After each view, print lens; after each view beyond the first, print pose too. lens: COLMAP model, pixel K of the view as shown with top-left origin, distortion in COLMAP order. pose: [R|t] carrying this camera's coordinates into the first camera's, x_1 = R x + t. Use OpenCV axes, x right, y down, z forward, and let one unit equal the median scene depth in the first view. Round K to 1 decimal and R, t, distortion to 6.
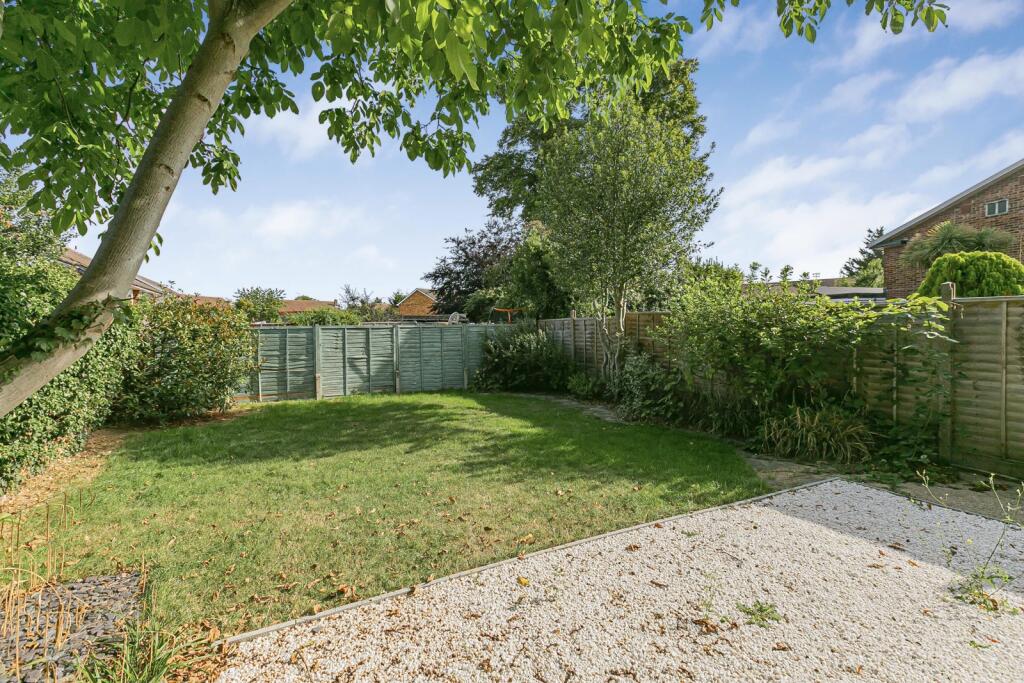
lens RADIAL K [[457.0, 0, 506.4], [0, 457.0, 335.5], [0, 0, 1]] dist [0.001506, 0.000406]
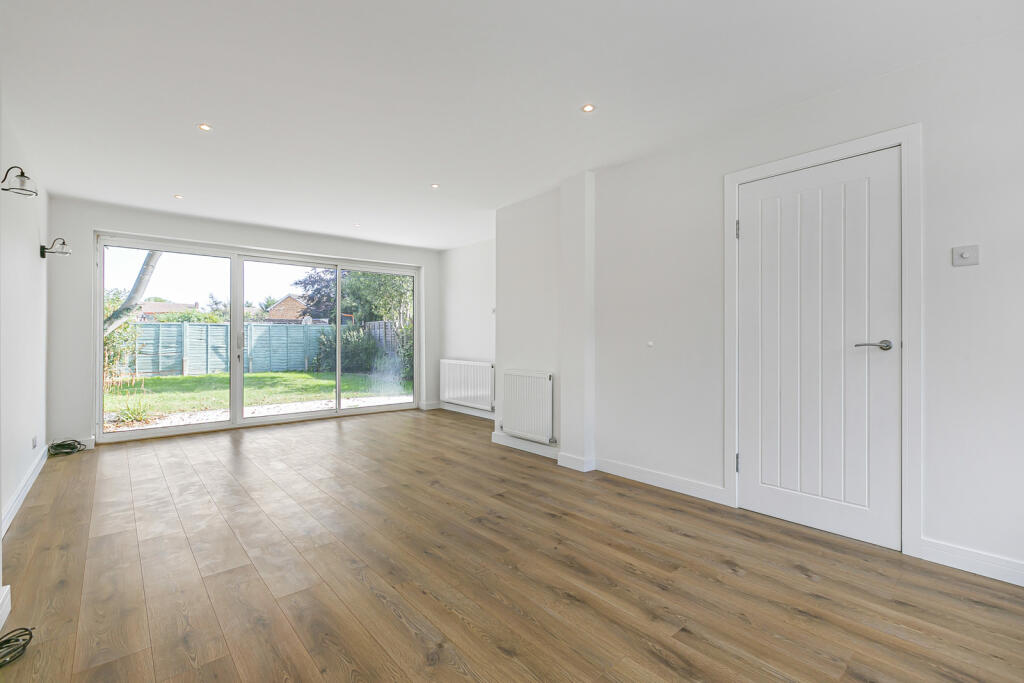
lens RADIAL K [[457.0, 0, 511.5], [0, 457.0, 336.3], [0, 0, 1]] dist [0.001506, 0.000406]
pose [[0.969351, 0.011449, 0.245413, 0.188865], [-0.006943, 0.999791, -0.019220, 0.038046], [-0.245582, 0.016927, 0.969228, -0.543195]]
